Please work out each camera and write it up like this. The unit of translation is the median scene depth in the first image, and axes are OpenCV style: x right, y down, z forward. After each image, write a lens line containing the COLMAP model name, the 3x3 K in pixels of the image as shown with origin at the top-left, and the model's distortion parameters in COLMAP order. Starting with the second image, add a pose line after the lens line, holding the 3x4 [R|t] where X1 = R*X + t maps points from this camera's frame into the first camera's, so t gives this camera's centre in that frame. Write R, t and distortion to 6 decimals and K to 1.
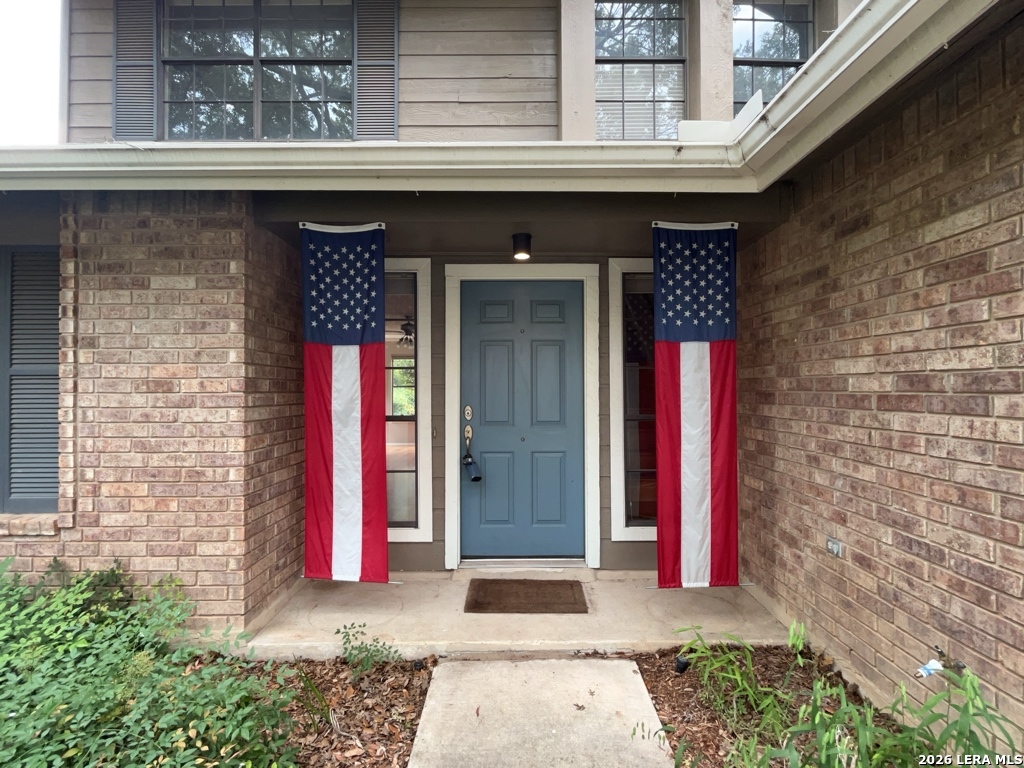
lens RADIAL K [[482.5, 0, 509.0], [0, 482.5, 386.5], [0, 0, 1]] dist [0.000320, 0.000231]
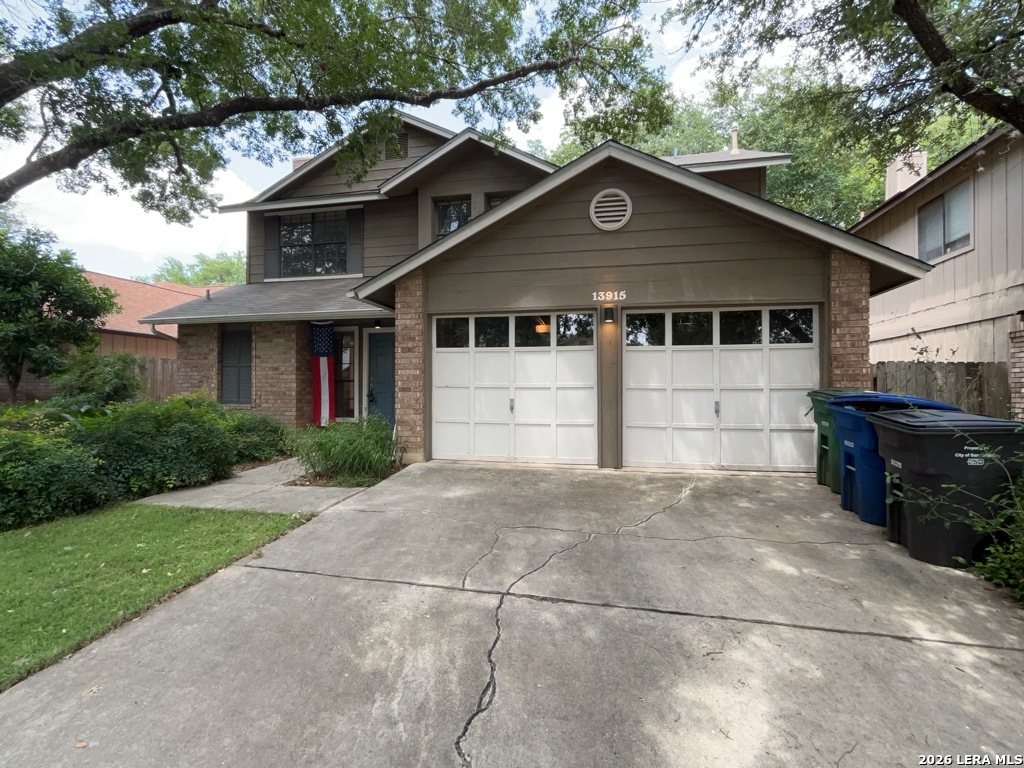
lens RADIAL K [[482.5, 0, 515.1], [0, 482.5, 381.6], [0, 0, 1]] dist [0.000320, 0.000231]
pose [[0.976894, 0.000103, -0.213724, 1.810857], [0.000762, 0.999992, 0.003967, 0.081201], [0.213722, -0.004038, 0.976886, -2.158984]]
